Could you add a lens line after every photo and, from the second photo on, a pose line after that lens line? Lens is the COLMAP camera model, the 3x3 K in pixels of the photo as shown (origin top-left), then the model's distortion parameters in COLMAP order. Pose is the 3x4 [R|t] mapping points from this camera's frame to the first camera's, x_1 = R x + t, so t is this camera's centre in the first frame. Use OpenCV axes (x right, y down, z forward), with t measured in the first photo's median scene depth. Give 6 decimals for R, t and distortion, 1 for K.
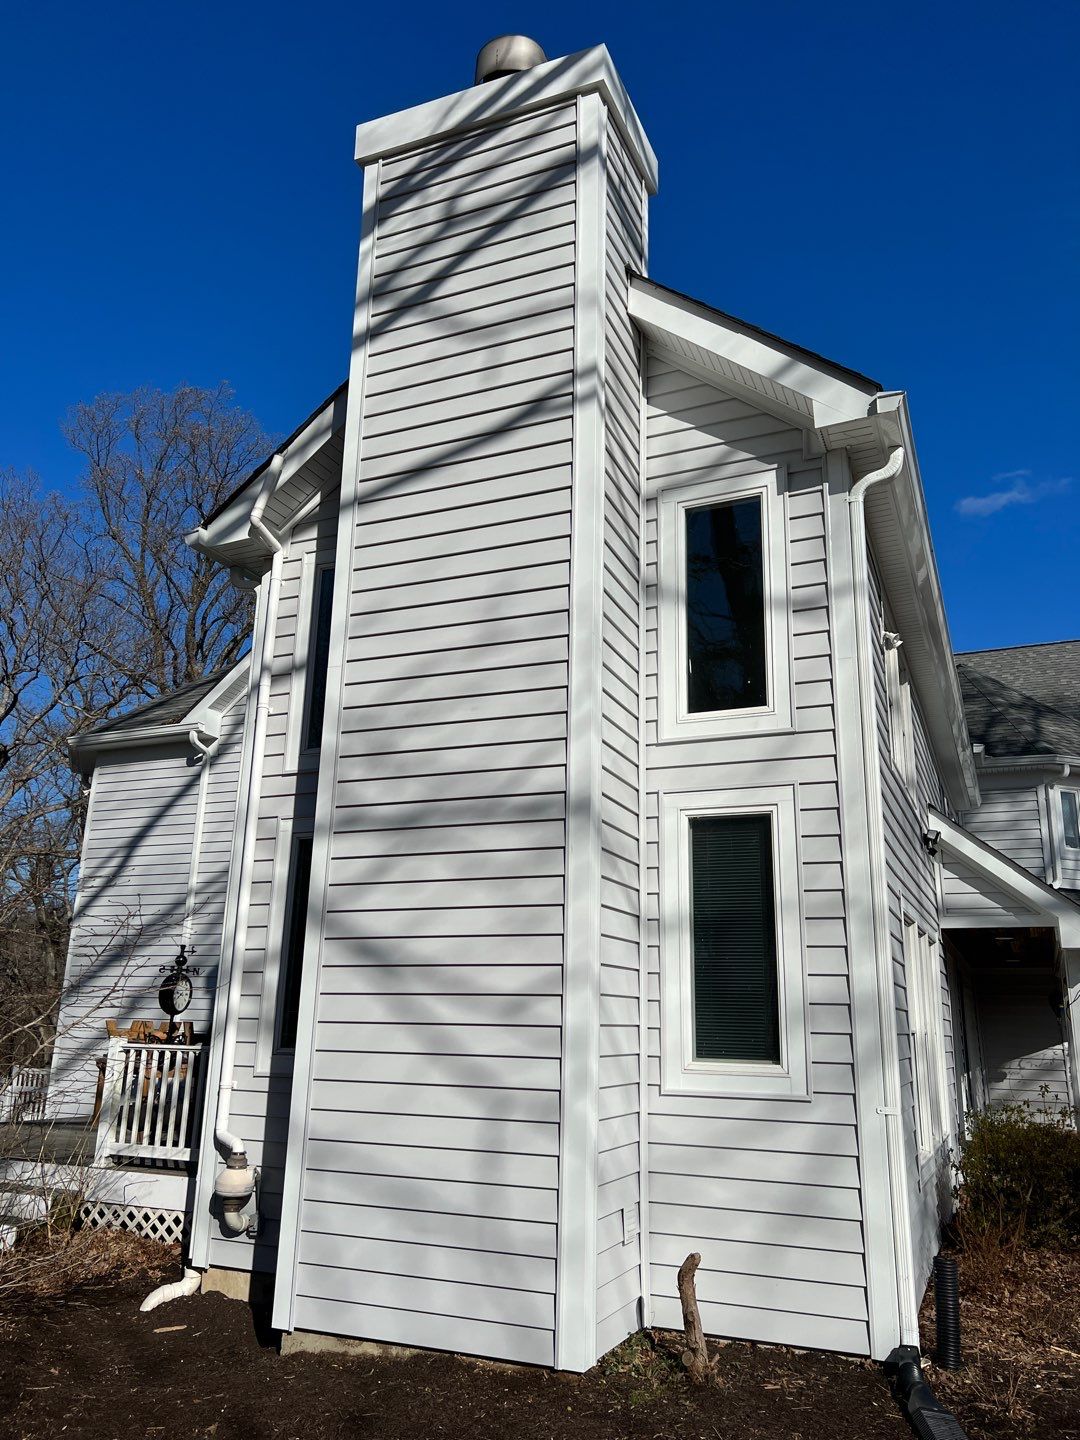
lens RADIAL K [[1069.5, 0, 543.7], [0, 1069.5, 727.2], [0, 0, 1]] dist [0.031301, -0.003807]
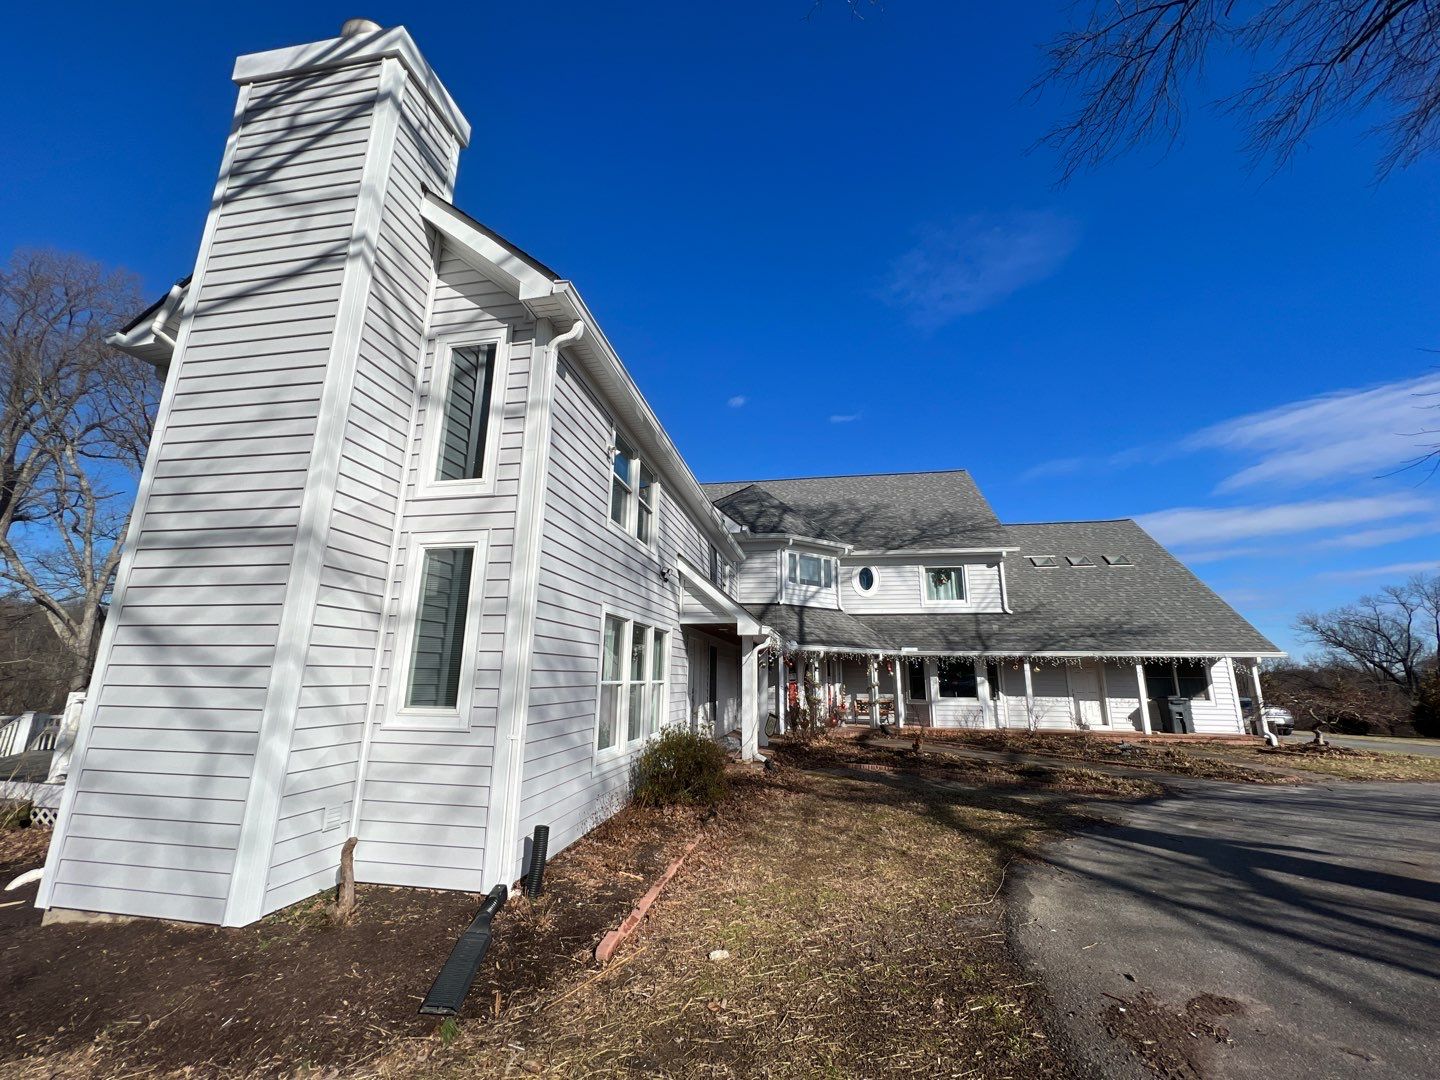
lens RADIAL K [[574.7, 0, 718.3], [0, 574.7, 542.1], [0, 0, 1]] dist [-0.000739, -0.000190]
pose [[0.975373, 0.040626, 0.216790, 0.366637], [-0.049835, 0.998065, 0.037181, 0.024111], [-0.214860, -0.047069, 0.975510, 0.118158]]
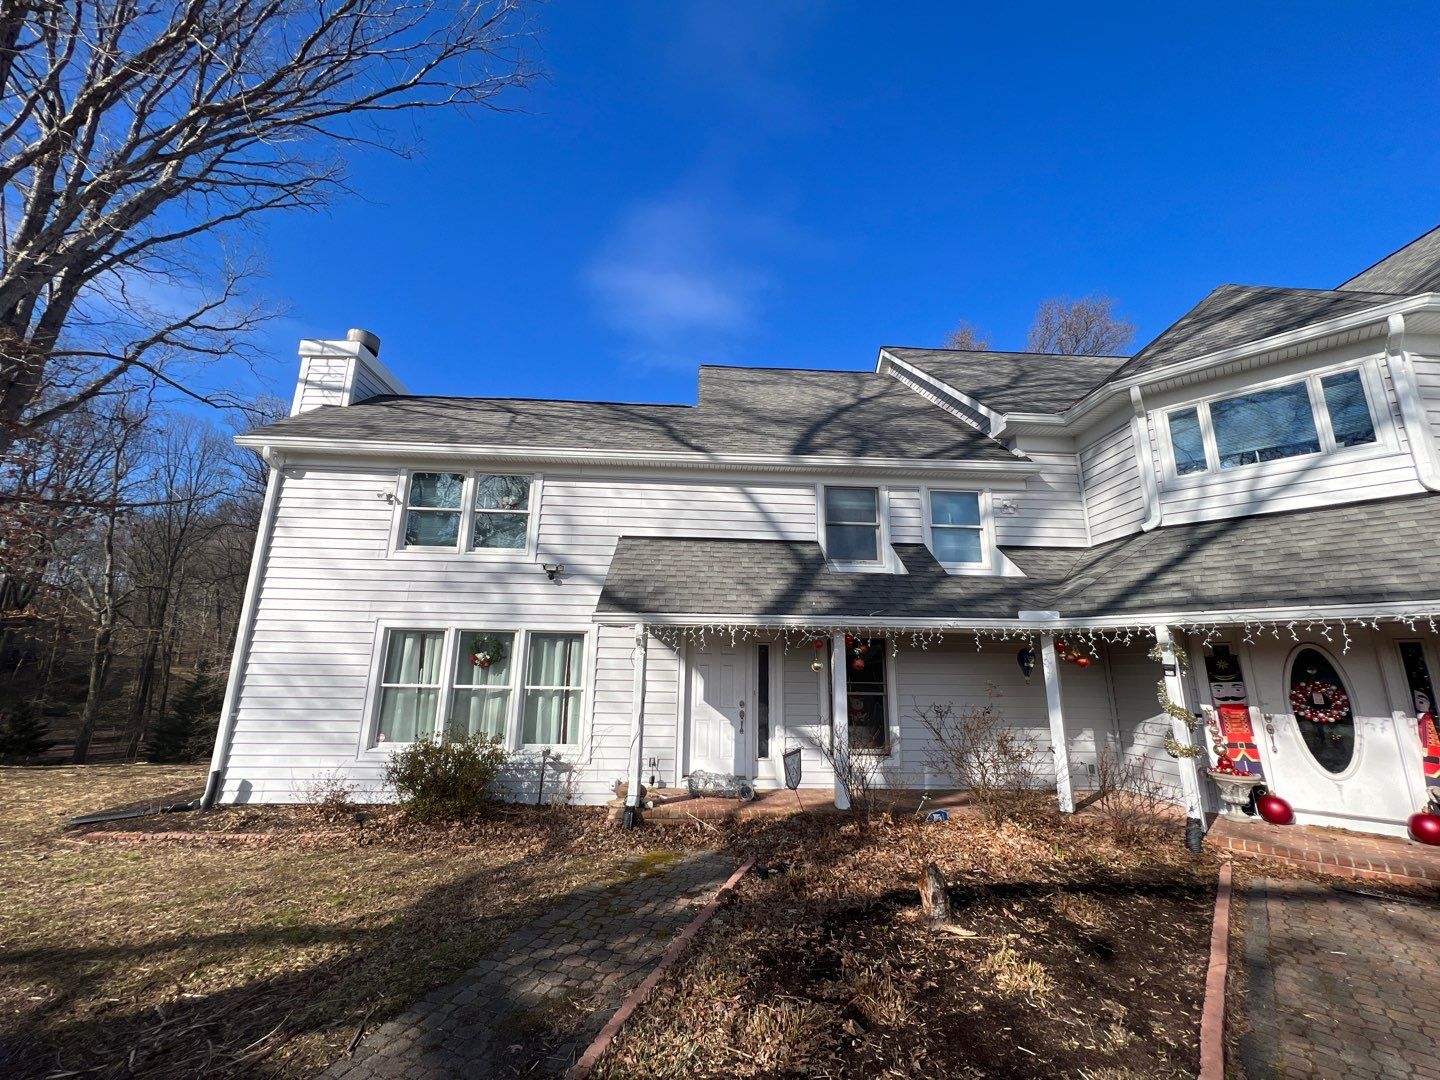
lens RADIAL K [[574.7, 0, 718.3], [0, 574.7, 542.1], [0, 0, 1]] dist [-0.000739, -0.000190]
pose [[0.435339, -0.219977, -0.872978, 1.816292], [0.235171, 0.963806, -0.125588, 0.341142], [0.869008, -0.150626, 0.471315, 1.213553]]
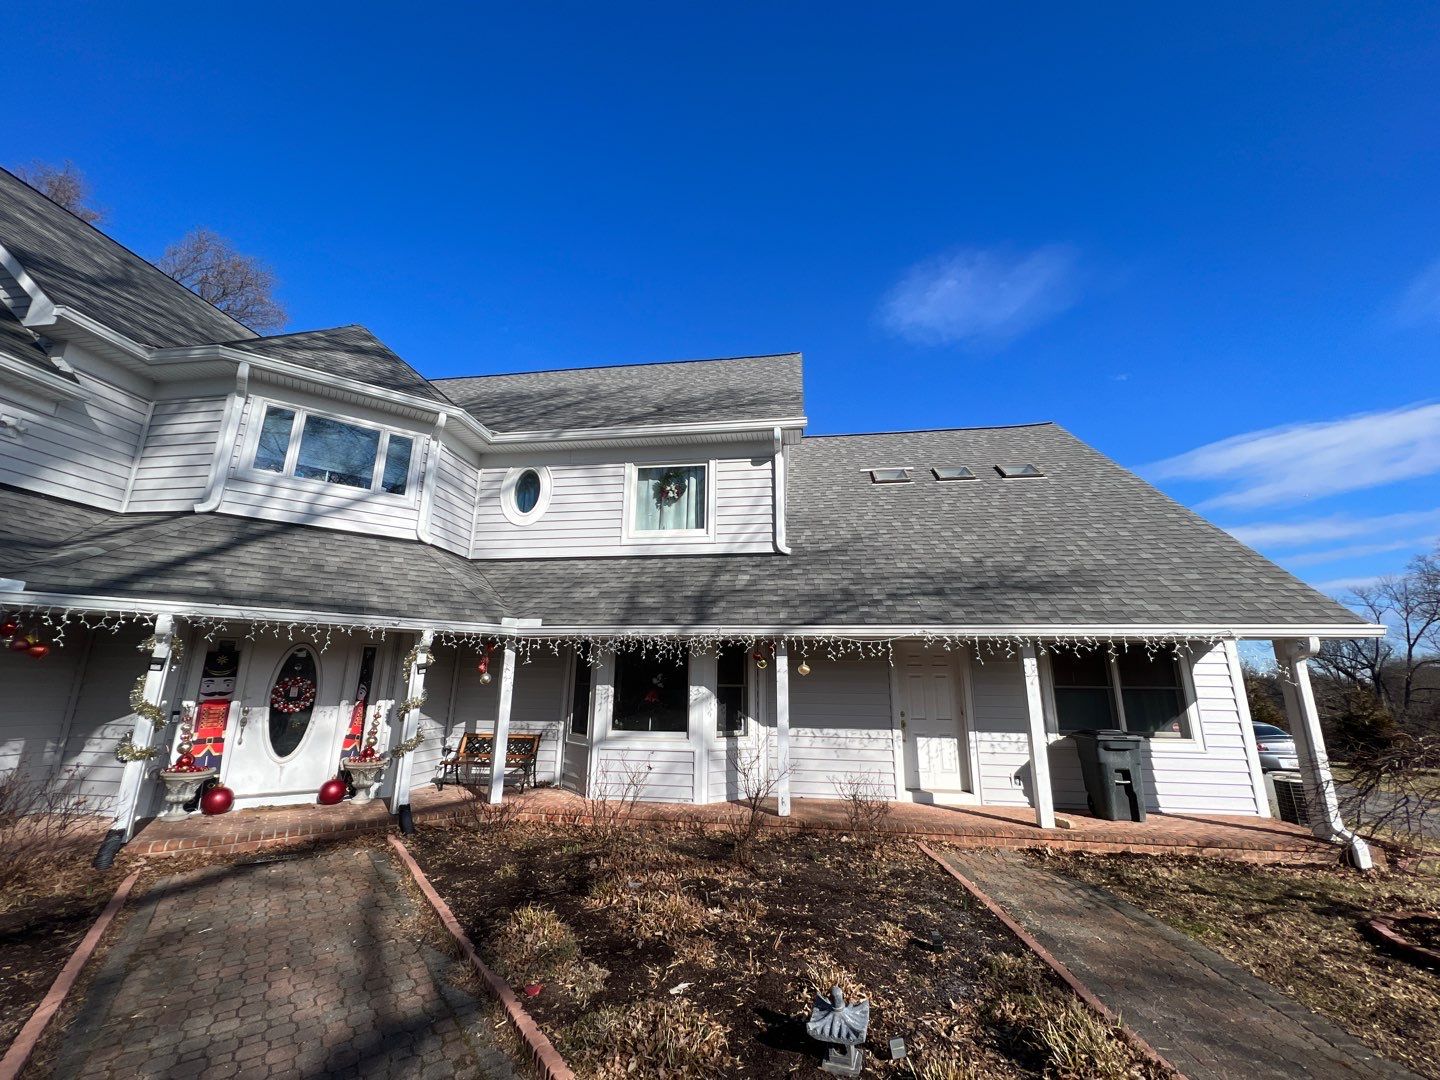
lens RADIAL K [[574.7, 0, 718.3], [0, 574.7, 542.1], [0, 0, 1]] dist [-0.000739, -0.000190]
pose [[0.964961, 0.052665, 0.257055, 1.842208], [-0.060369, 0.997930, 0.022166, 0.350427], [-0.255355, -0.036908, 0.966143, 1.243724]]
